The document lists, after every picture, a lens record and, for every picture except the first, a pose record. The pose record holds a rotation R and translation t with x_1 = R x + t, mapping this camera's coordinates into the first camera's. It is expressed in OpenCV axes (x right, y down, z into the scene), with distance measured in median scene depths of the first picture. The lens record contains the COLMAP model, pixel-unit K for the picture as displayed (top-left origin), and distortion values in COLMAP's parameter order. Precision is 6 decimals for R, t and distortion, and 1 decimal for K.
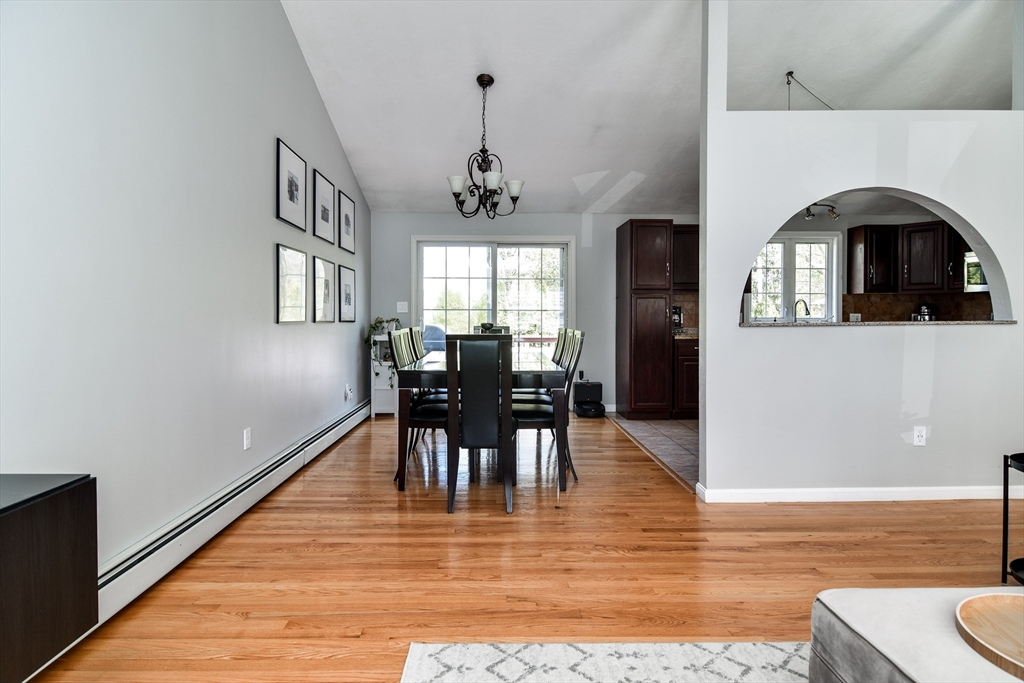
lens RADIAL K [[551.1, 0, 497.8], [0, 551.1, 325.3], [0, 0, 1]] dist [0.008706, -0.009571]
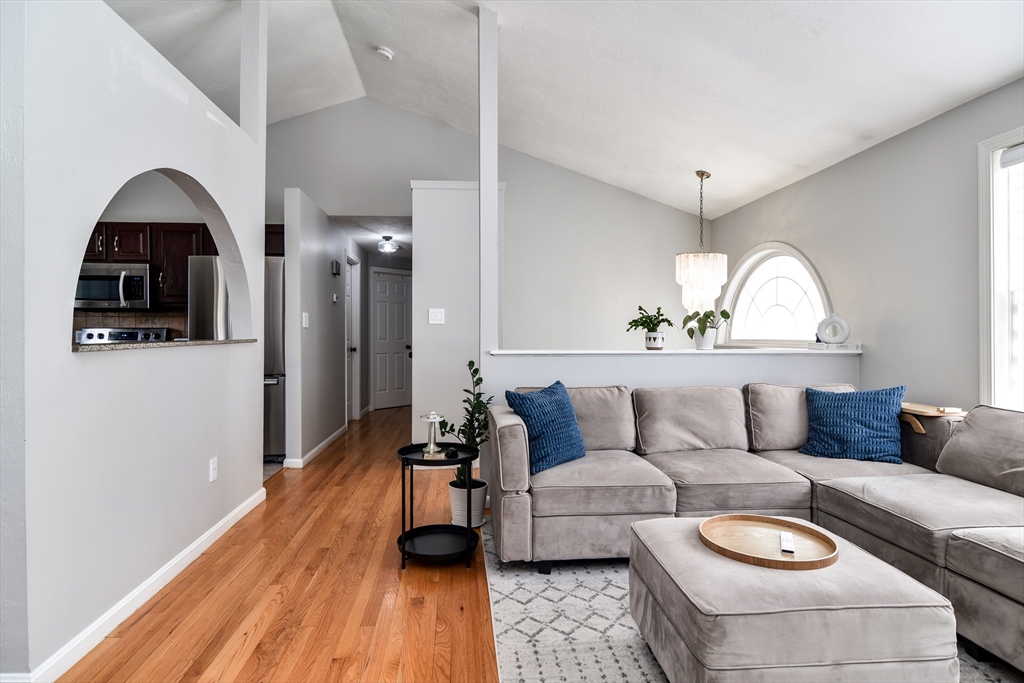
lens RADIAL K [[551.1, 0, 508.5], [0, 551.1, 338.4], [0, 0, 1]] dist [0.008706, -0.009571]
pose [[-0.080764, -0.003614, 0.996727, -0.135587], [0.014055, 0.999890, 0.004764, -0.006226], [-0.996634, 0.014394, -0.080705, 0.508069]]
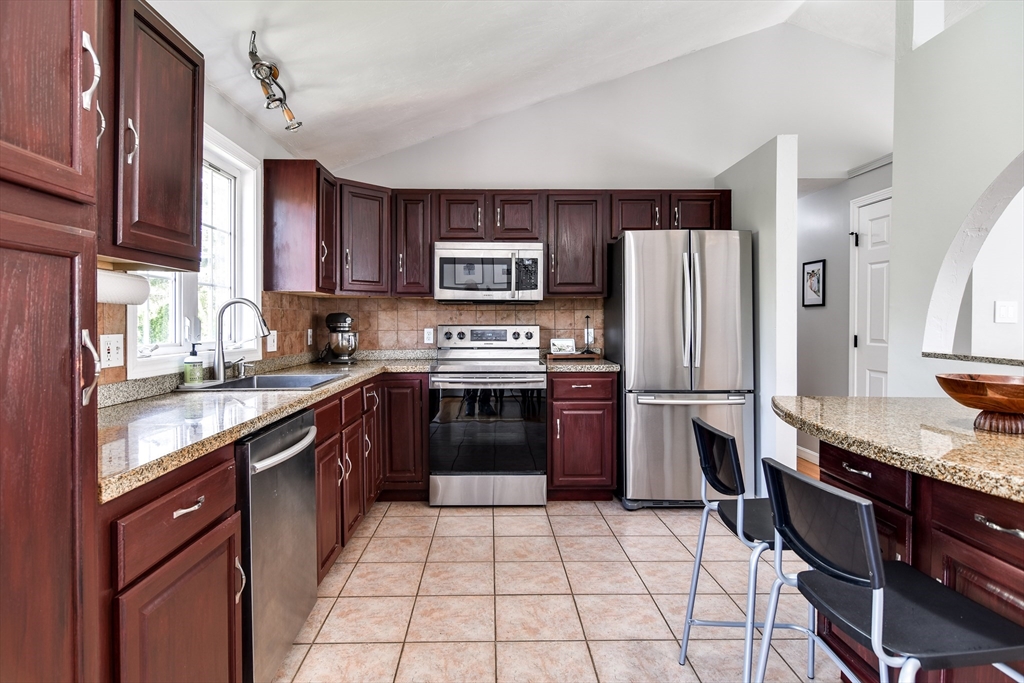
lens RADIAL K [[551.1, 0, 496.4], [0, 551.1, 323.6], [0, 0, 1]] dist [0.008706, -0.009571]
pose [[-0.007780, -0.000990, 0.999969, 0.227721], [0.012258, 0.999924, 0.001085, -0.042514], [-0.999895, 0.012266, -0.007767, 1.329542]]
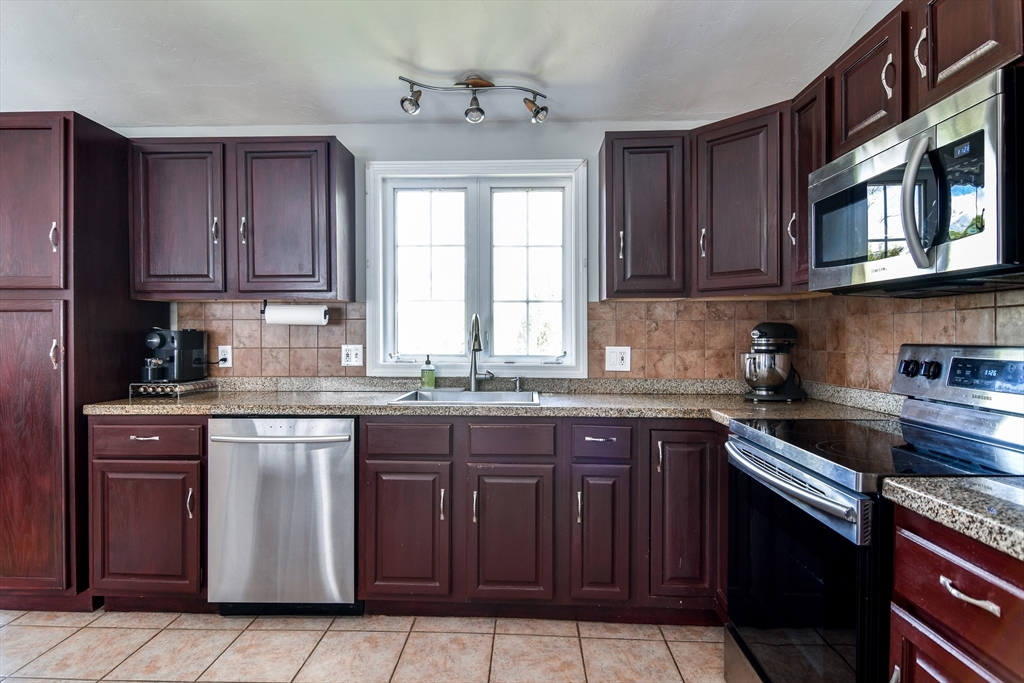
lens RADIAL K [[551.1, 0, 508.4], [0, 551.1, 333.9], [0, 0, 1]] dist [0.008706, -0.009571]
pose [[0.998747, 0.001460, -0.050025, 0.971459], [-0.002118, 0.999912, -0.013114, -0.041867], [0.050002, 0.013204, 0.998662, 0.933786]]
